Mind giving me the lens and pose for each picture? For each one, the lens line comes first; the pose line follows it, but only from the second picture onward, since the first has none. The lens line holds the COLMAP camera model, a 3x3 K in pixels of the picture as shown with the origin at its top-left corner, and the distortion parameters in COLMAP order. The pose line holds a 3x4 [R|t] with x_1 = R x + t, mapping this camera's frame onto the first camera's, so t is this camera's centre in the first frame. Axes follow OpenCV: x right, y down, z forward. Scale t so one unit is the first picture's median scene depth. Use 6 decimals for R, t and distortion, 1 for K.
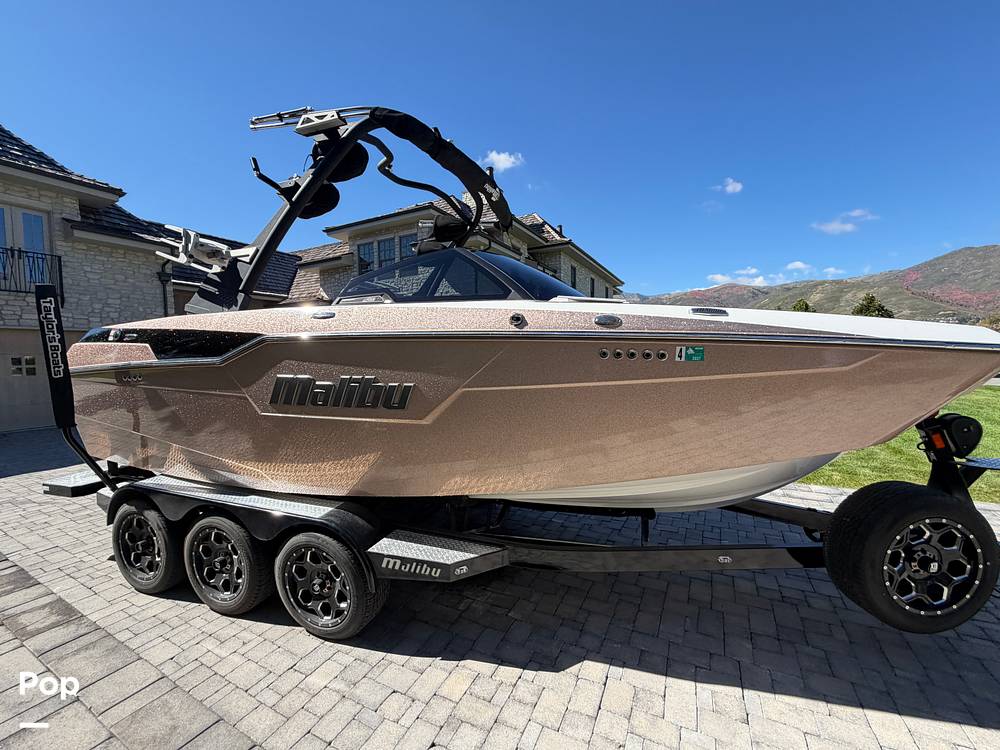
lens RADIAL K [[422.0, 0, 498.4], [0, 422.0, 381.7], [0, 0, 1]] dist [0.001407, 0.000372]
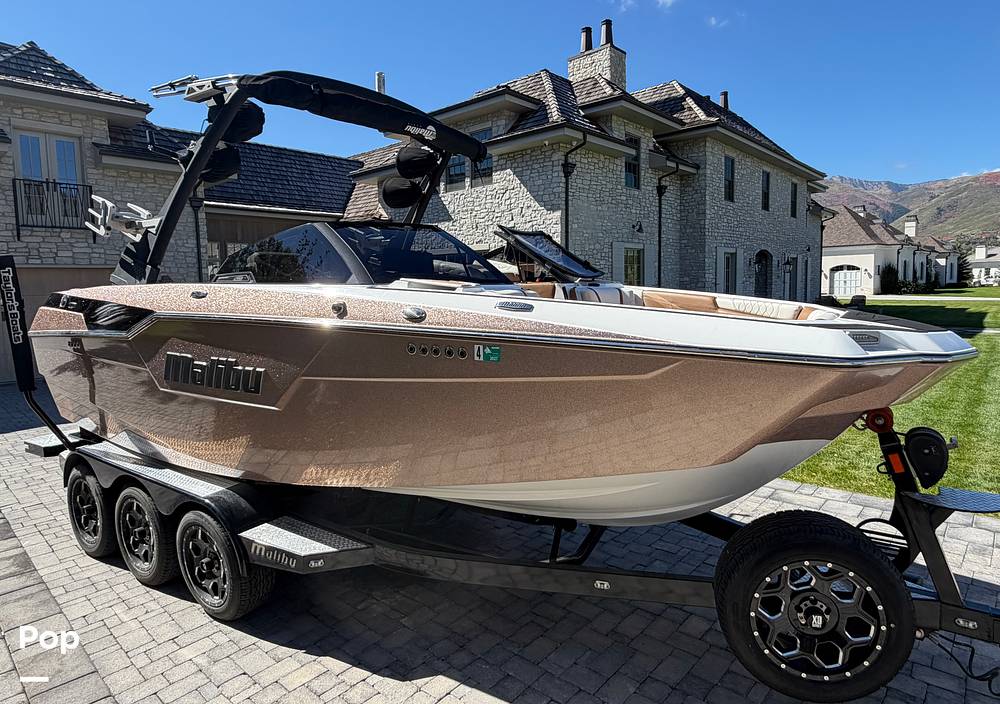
lens RADIAL K [[595.3, 0, 500.8], [0, 595.3, 345.2], [0, 0, 1]] dist [0.004892, -0.002079]
pose [[0.970940, 0.021518, -0.238356, 0.552805], [-0.011914, 0.999061, 0.041661, -0.096428], [0.239028, -0.037611, 0.970284, -0.170879]]
